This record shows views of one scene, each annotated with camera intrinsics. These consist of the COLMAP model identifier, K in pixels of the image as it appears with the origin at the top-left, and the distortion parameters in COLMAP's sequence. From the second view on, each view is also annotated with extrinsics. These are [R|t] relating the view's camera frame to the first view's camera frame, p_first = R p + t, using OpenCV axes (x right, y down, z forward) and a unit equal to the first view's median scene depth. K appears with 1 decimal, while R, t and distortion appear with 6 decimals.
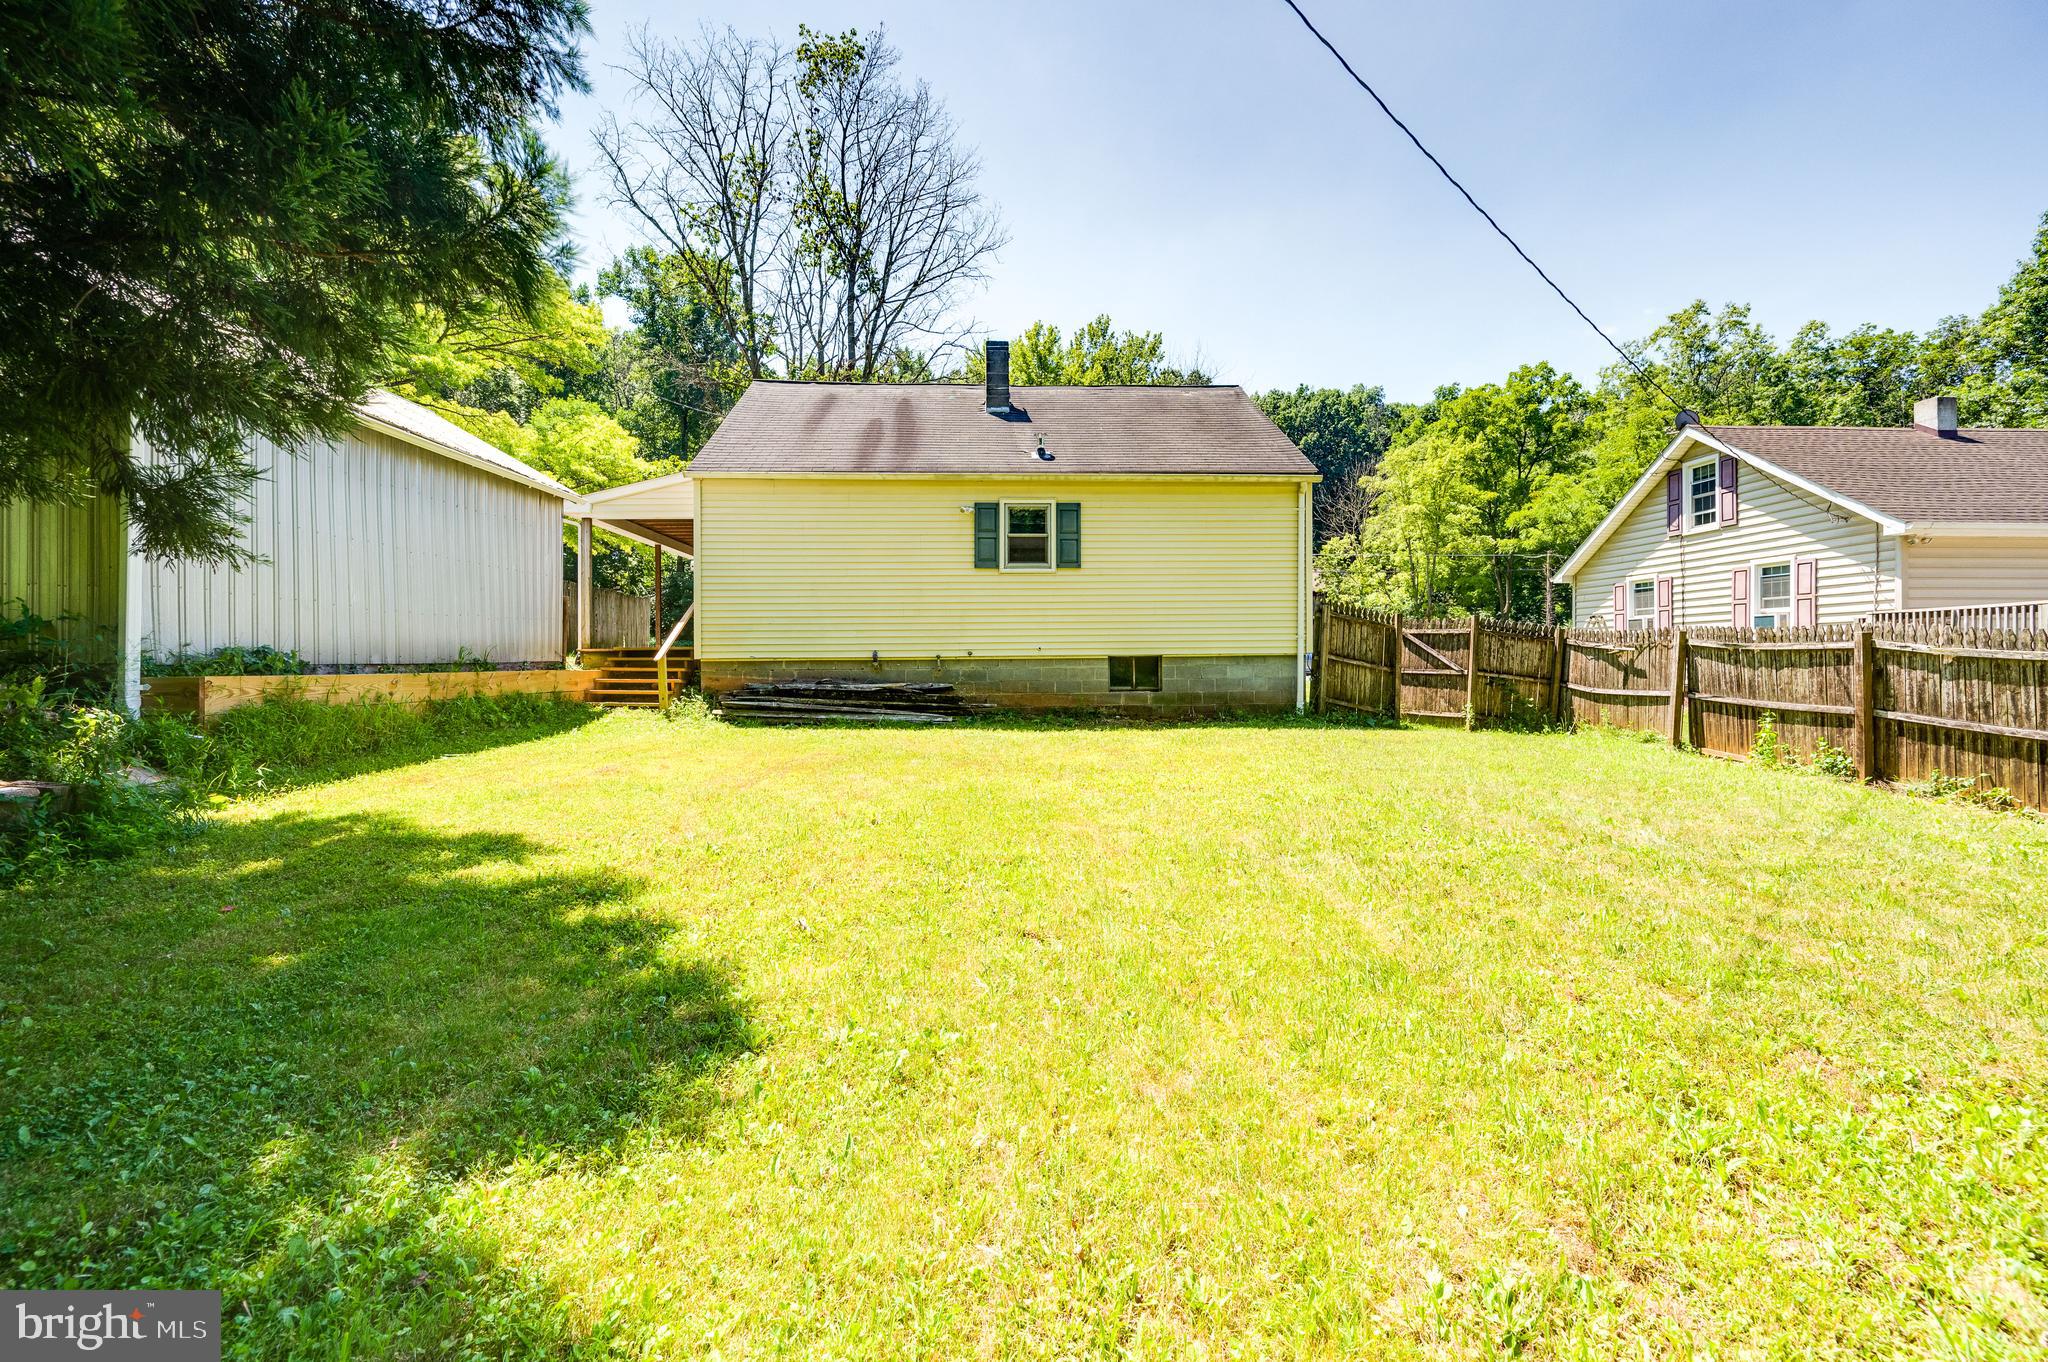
lens RADIAL K [[812.3, 0, 1022.4], [0, 812.3, 664.1], [0, 0, 1]] dist [-0.000541, -0.000864]
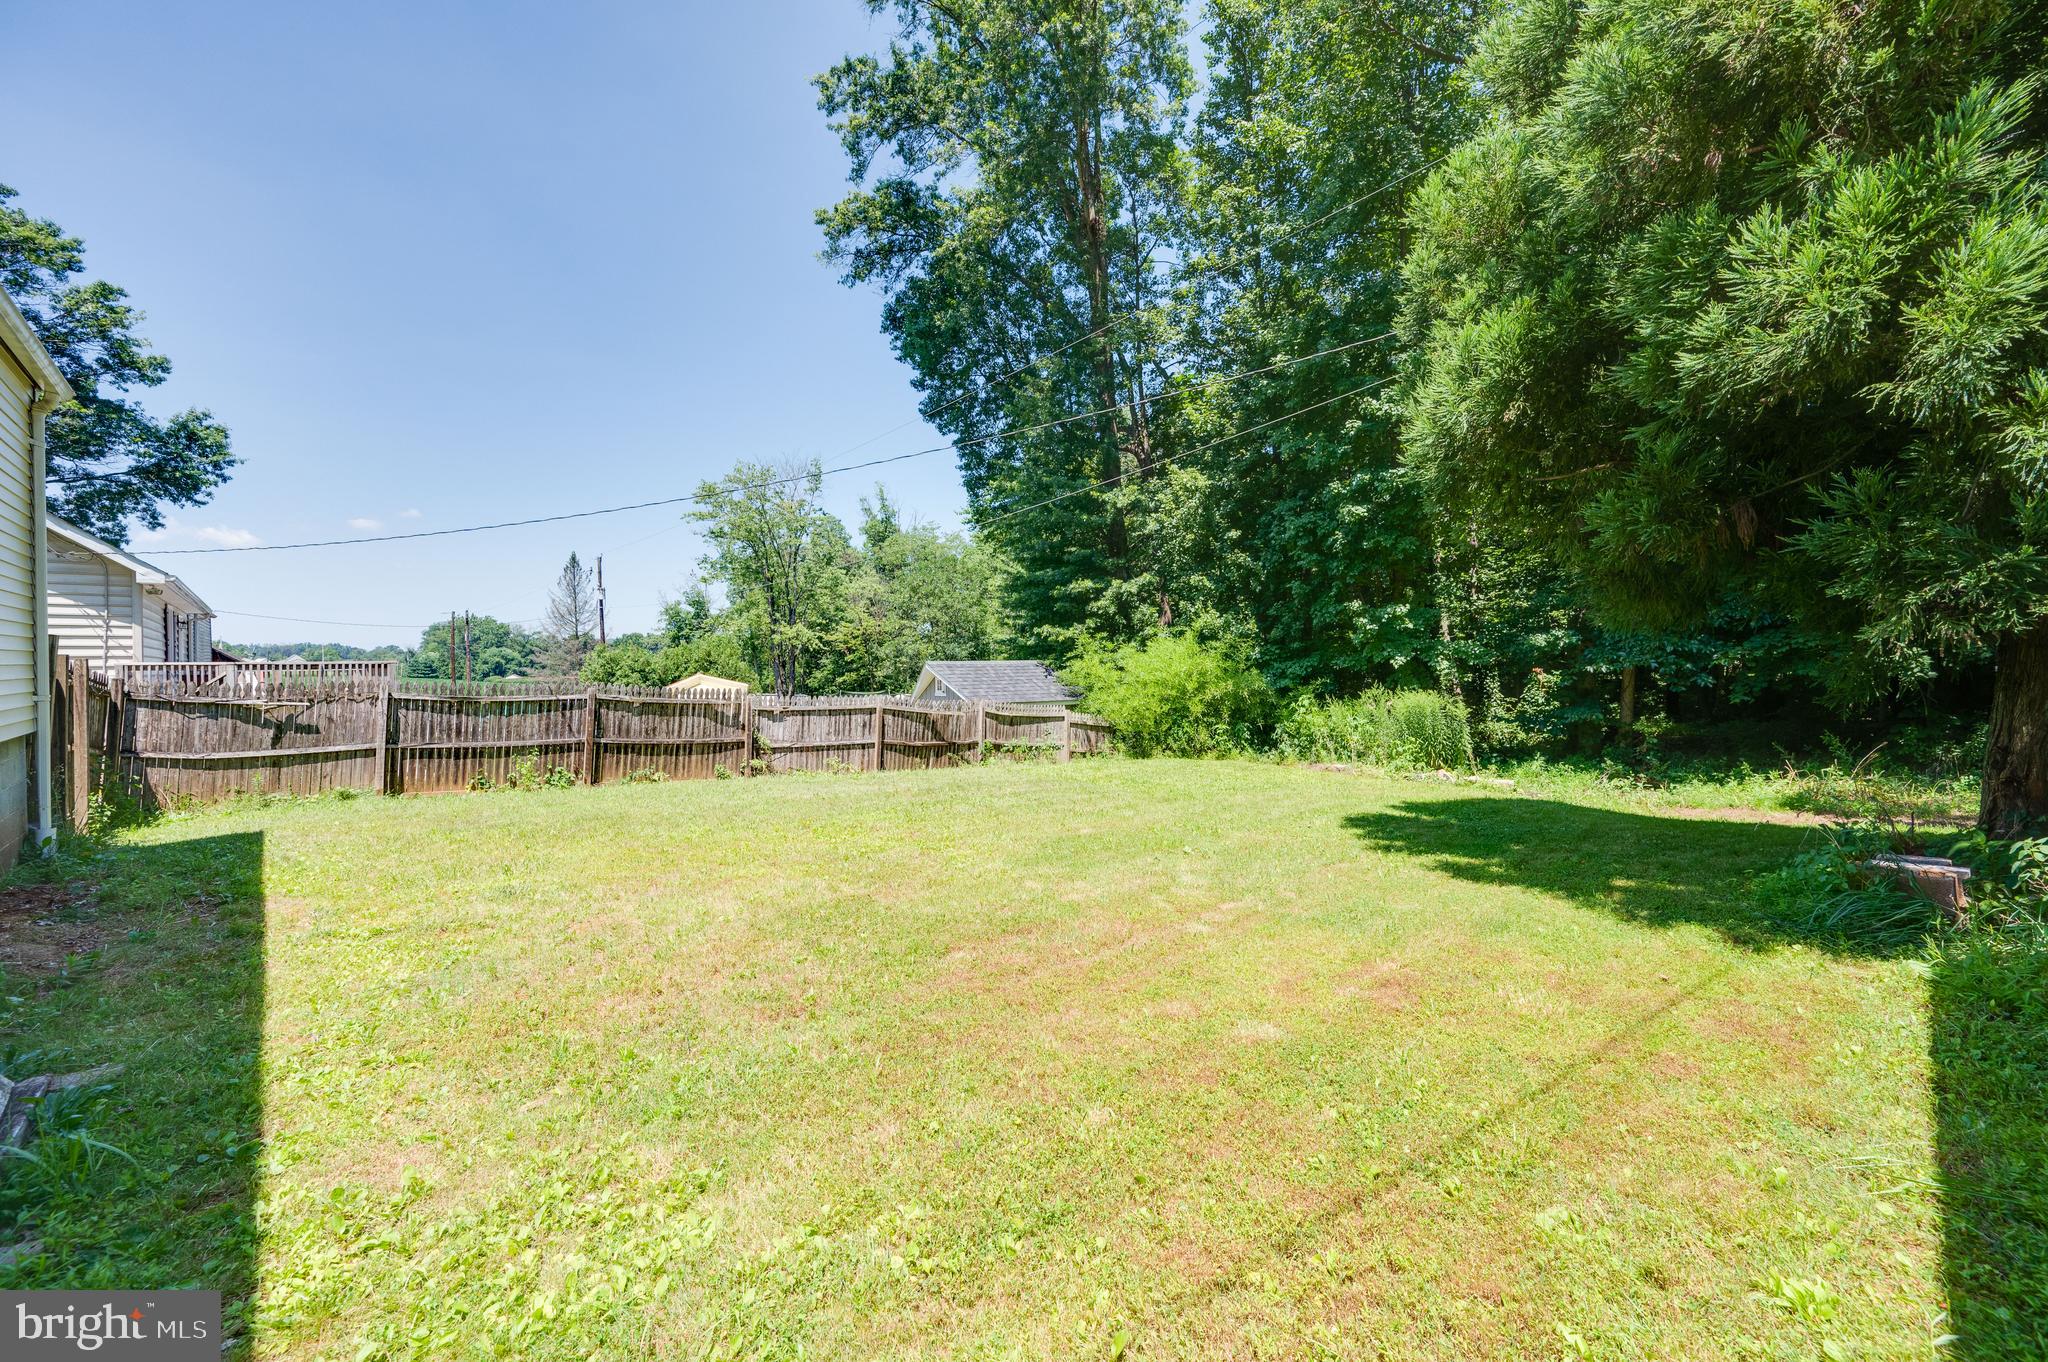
lens RADIAL K [[812.3, 0, 1060.6], [0, 812.3, 672.5], [0, 0, 1]] dist [-0.000541, -0.000864]
pose [[-0.701852, 0.002071, 0.712320, -0.450922], [0.010164, 0.999923, 0.007108, -0.046023], [-0.712250, 0.012229, -0.701819, 0.930737]]
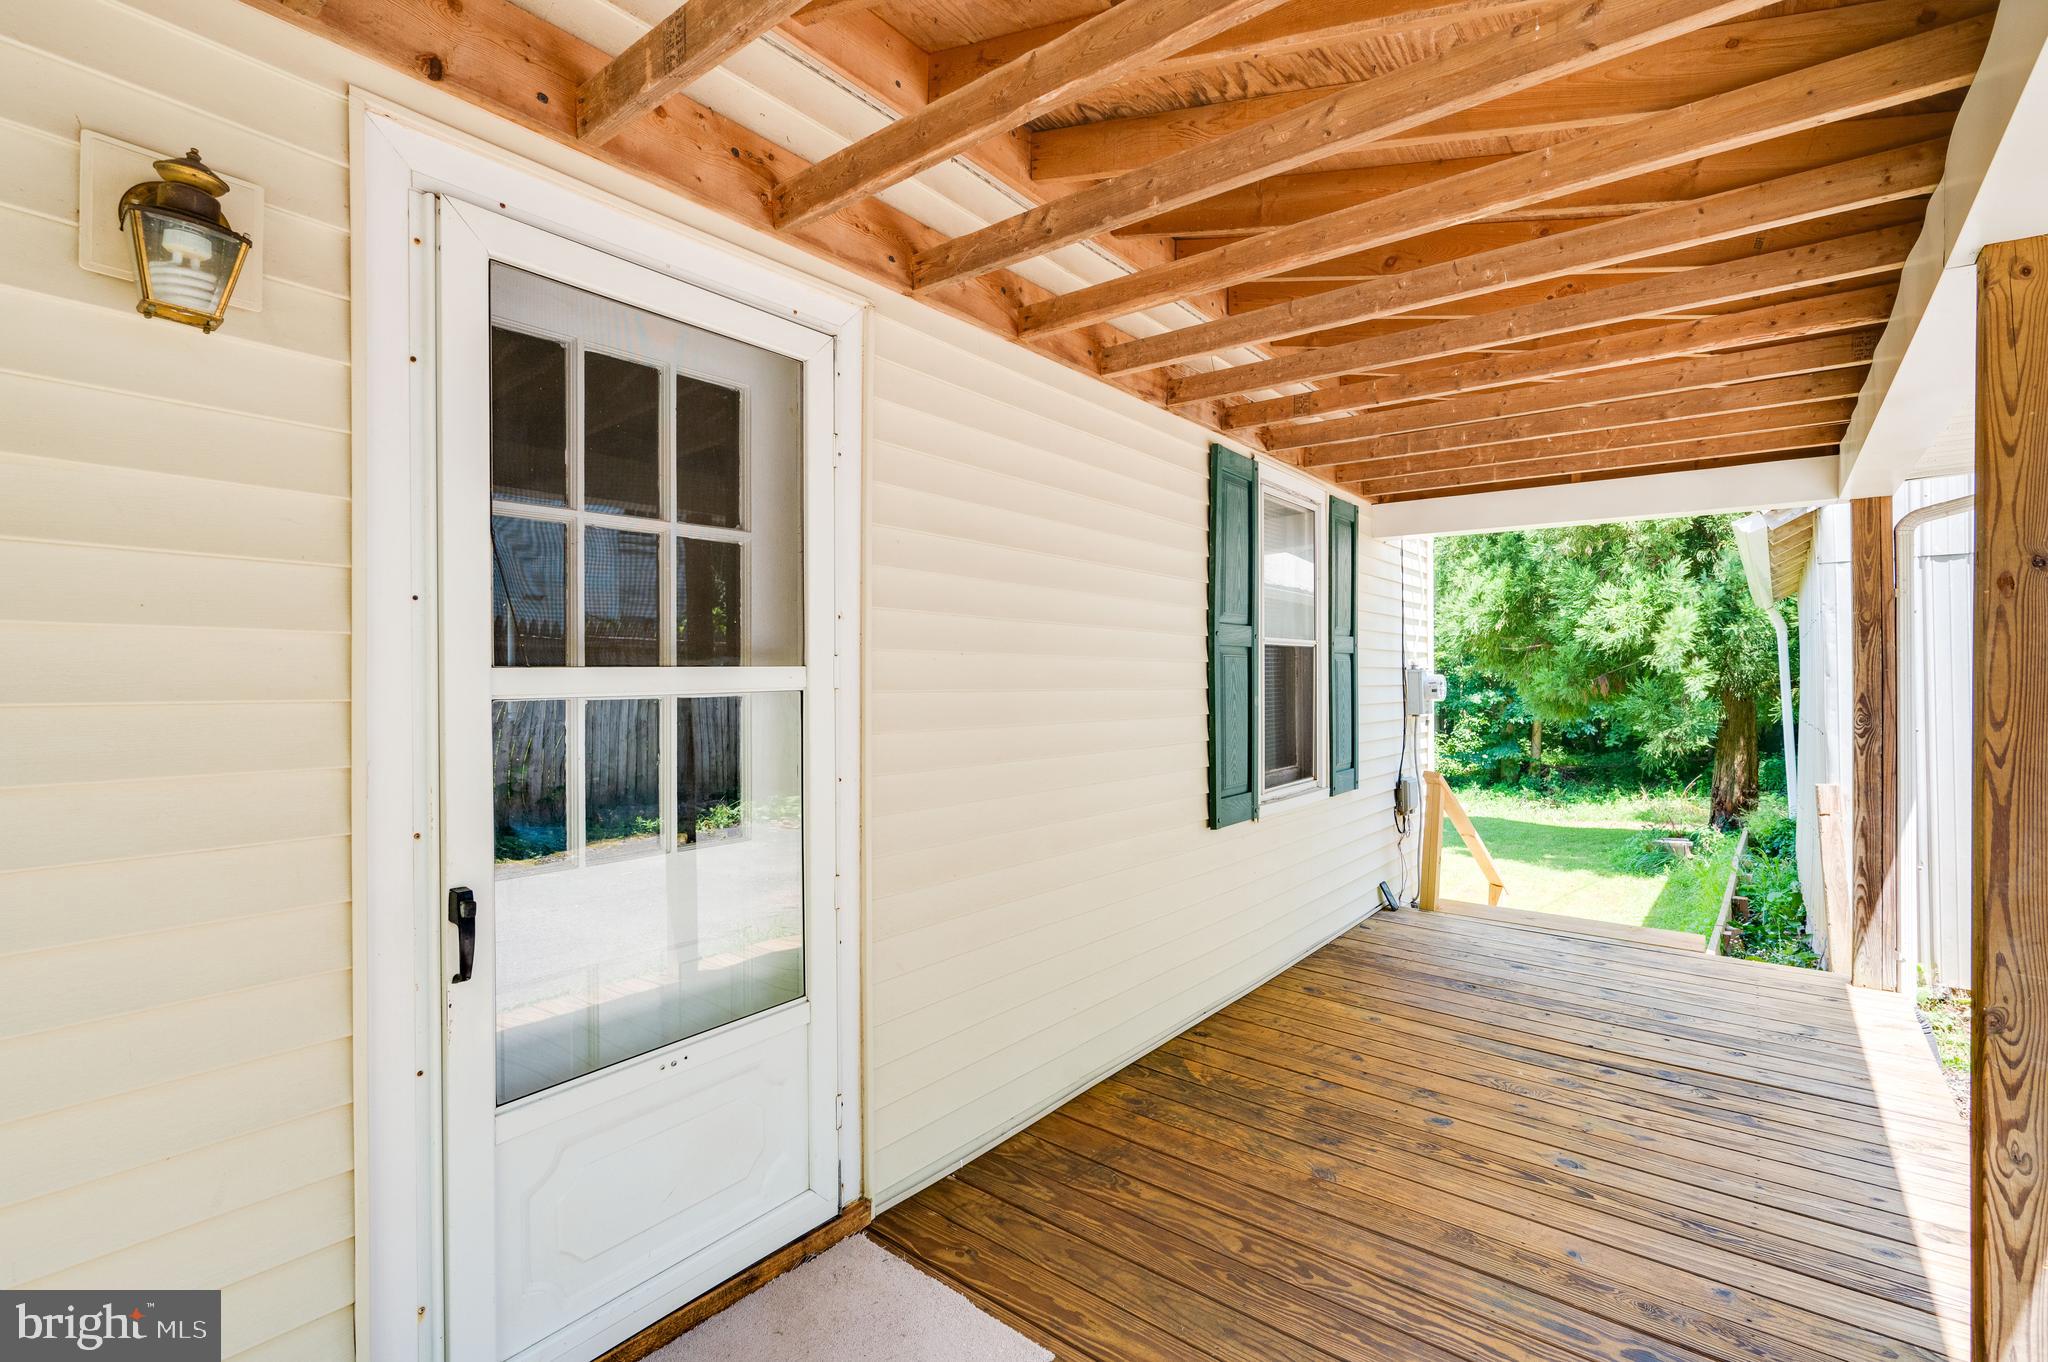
lens RADIAL K [[920.6, 0, 1016.6], [0, 920.6, 681.5], [0, 0, 1]] dist [0.000451, -0.000603]
pose [[-0.776462, 0.002834, 0.630157, -0.531787], [0.009042, 0.999937, 0.006644, -0.127127], [-0.630099, 0.010857, -0.776439, 1.541773]]
